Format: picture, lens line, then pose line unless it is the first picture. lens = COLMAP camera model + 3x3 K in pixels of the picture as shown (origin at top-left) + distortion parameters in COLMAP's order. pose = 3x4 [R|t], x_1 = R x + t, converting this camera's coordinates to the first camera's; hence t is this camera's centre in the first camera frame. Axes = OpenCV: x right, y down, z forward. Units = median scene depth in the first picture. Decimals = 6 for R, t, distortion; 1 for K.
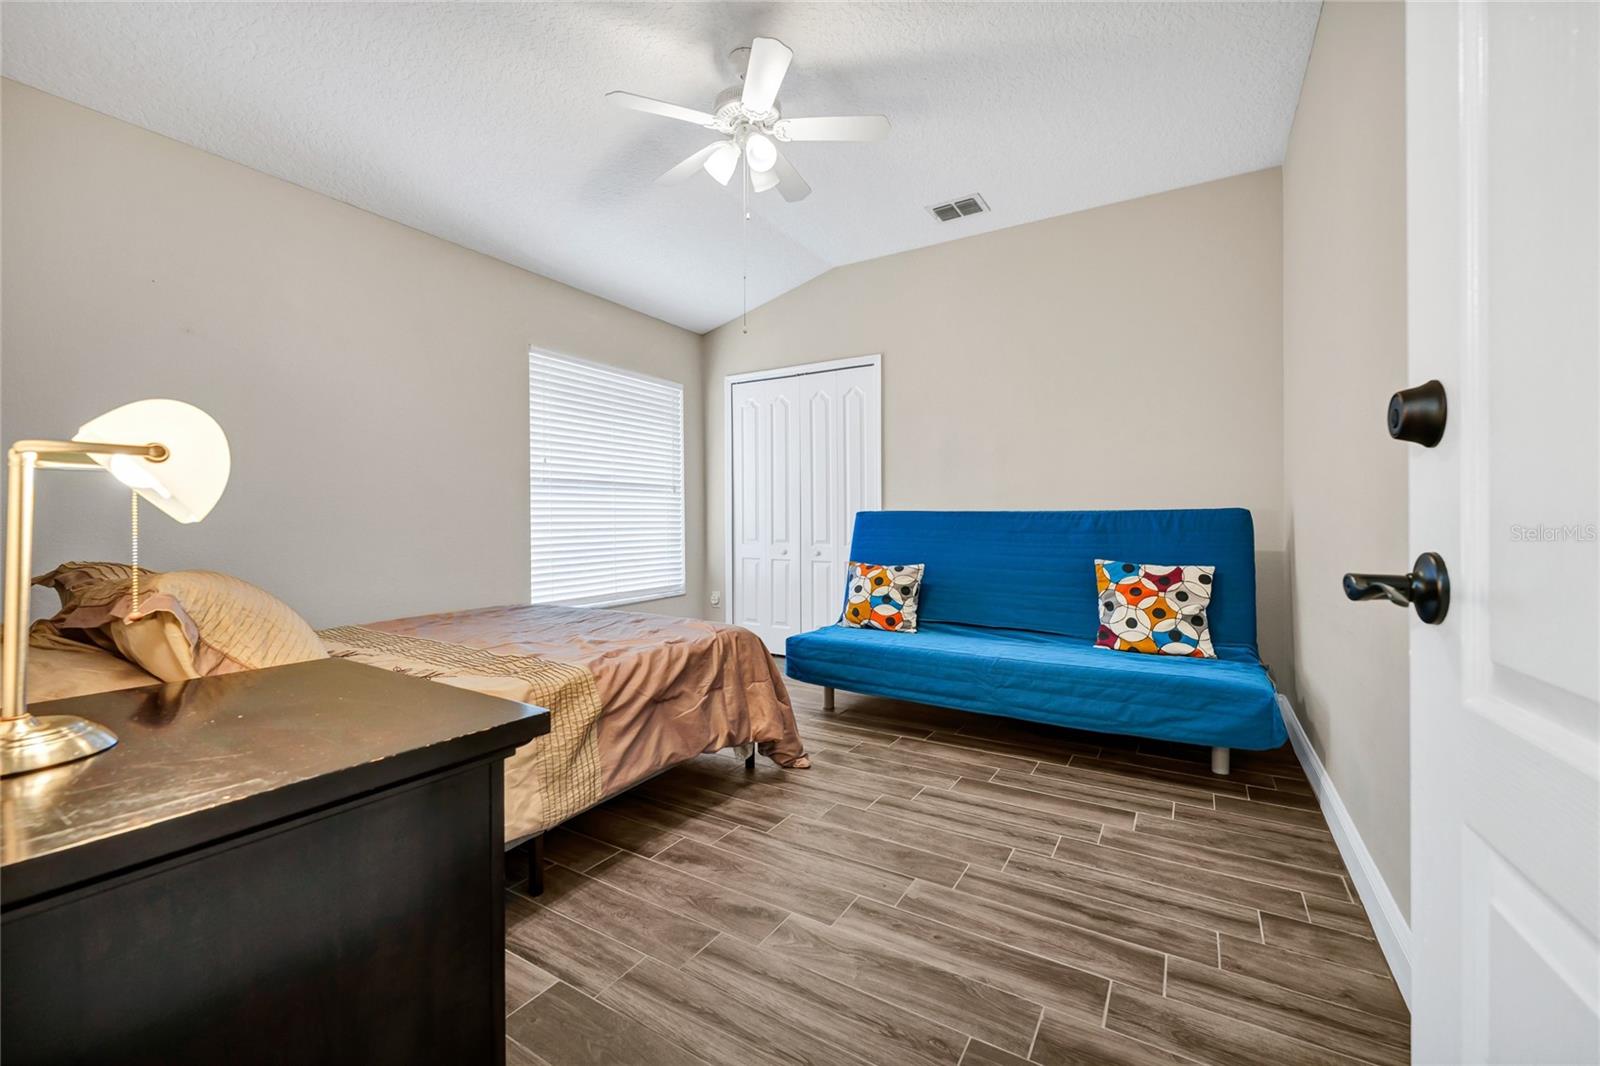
lens RADIAL K [[652.3, 0, 800.1], [0, 652.3, 524.1], [0, 0, 1]] dist [-0.001062, -0.000547]
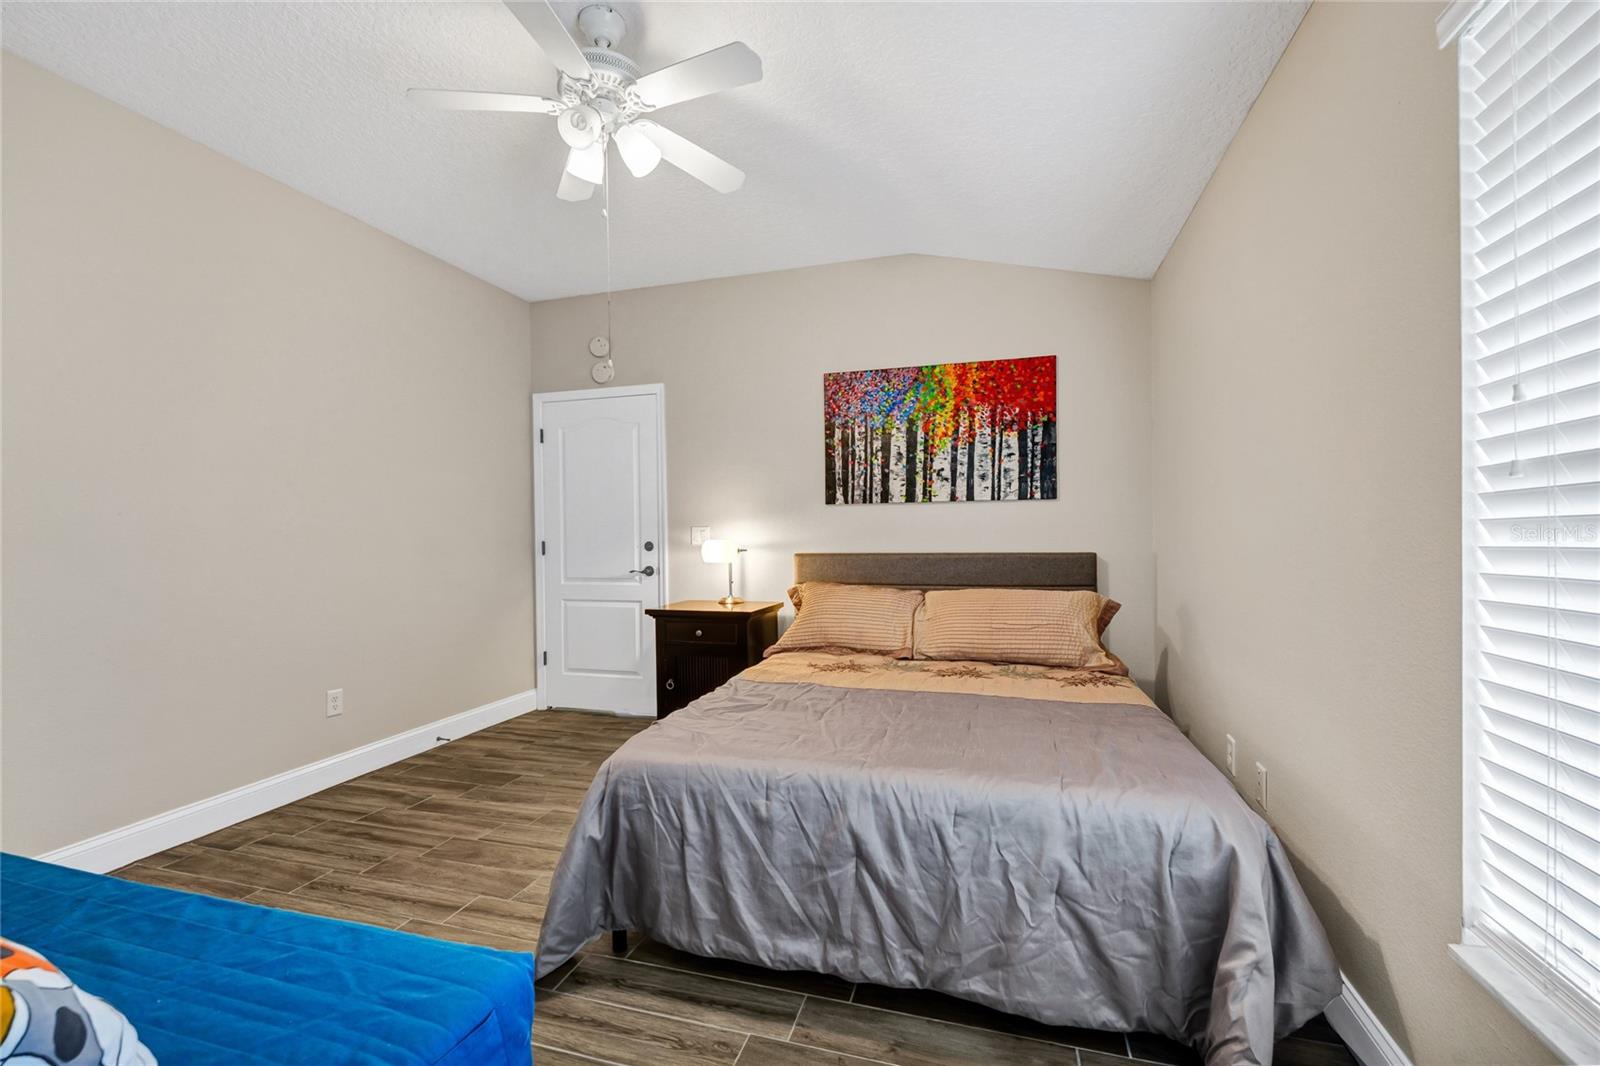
lens RADIAL K [[652.3, 0, 812.1], [0, 652.3, 535.0], [0, 0, 1]] dist [-0.001062, -0.000547]
pose [[-0.961755, 0.004178, -0.273879, -0.131886], [0.003379, 0.999989, 0.003391, -0.098533], [0.273890, 0.002336, -0.961758, 2.599543]]
